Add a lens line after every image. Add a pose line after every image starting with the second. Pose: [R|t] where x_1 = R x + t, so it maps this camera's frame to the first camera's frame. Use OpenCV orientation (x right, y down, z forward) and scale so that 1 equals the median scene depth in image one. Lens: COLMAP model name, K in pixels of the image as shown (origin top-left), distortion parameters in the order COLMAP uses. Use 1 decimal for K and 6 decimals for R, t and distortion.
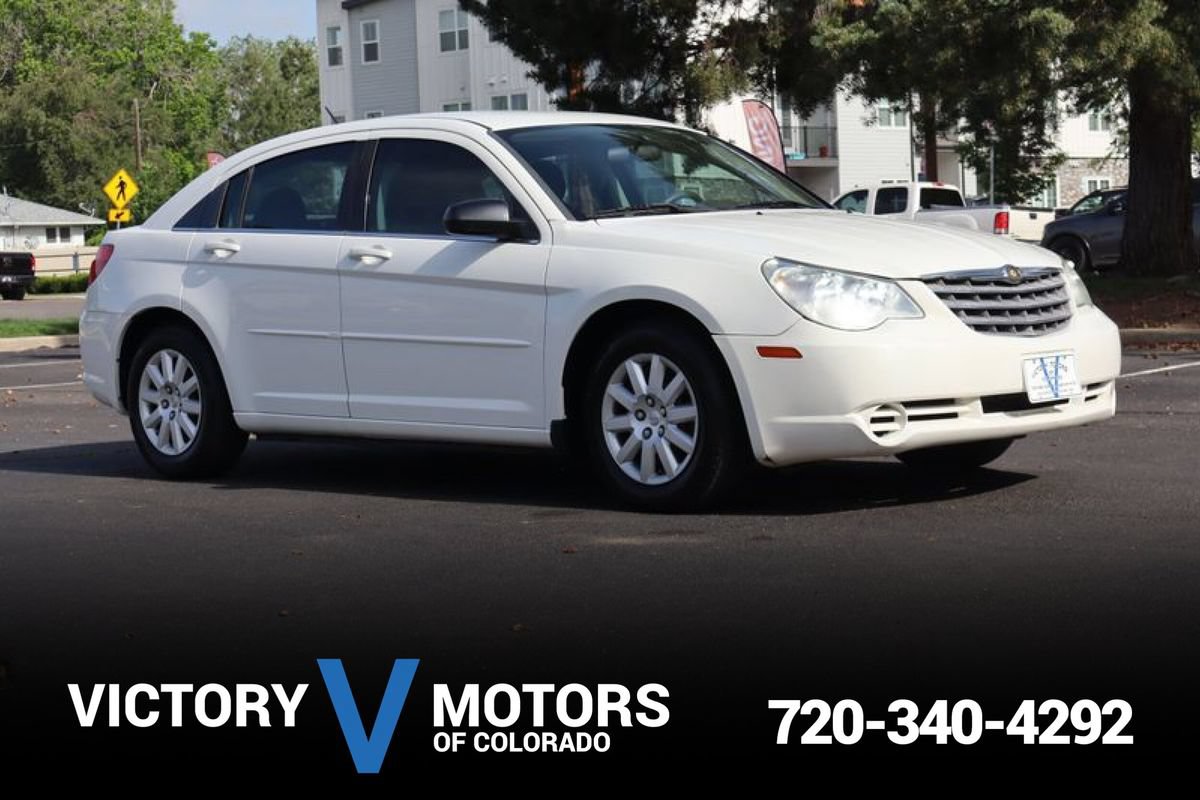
lens RADIAL K [[2166.3, 0, 598.2], [0, 2166.3, 357.3], [0, 0, 1]] dist [0.005655, 0.122779]
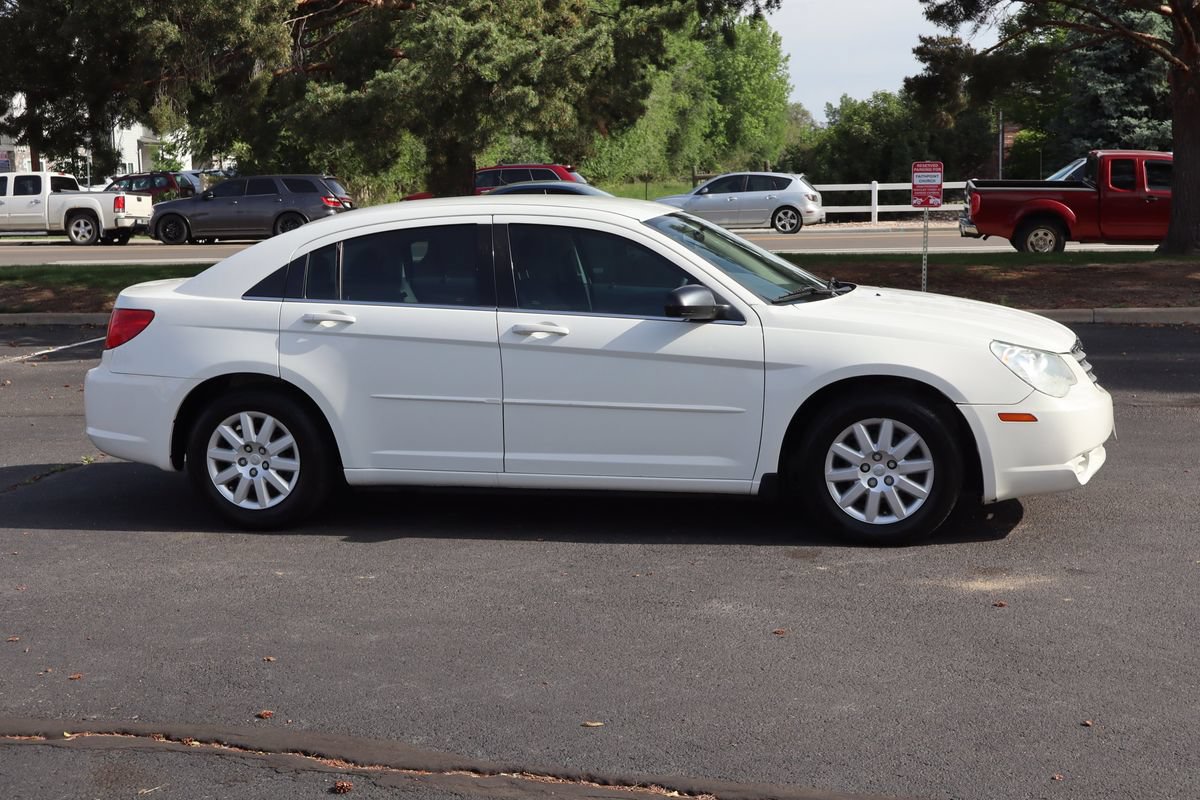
lens RADIAL K [[1467.1, 0, 554.7], [0, 1467.1, 400.5], [0, 0, 1]] dist [0.005438, -0.008794]
pose [[0.854353, -0.059472, 0.516279, -0.528949], [0.018554, 0.996288, 0.084062, -0.080057], [-0.519362, -0.062240, 0.852285, 0.366941]]
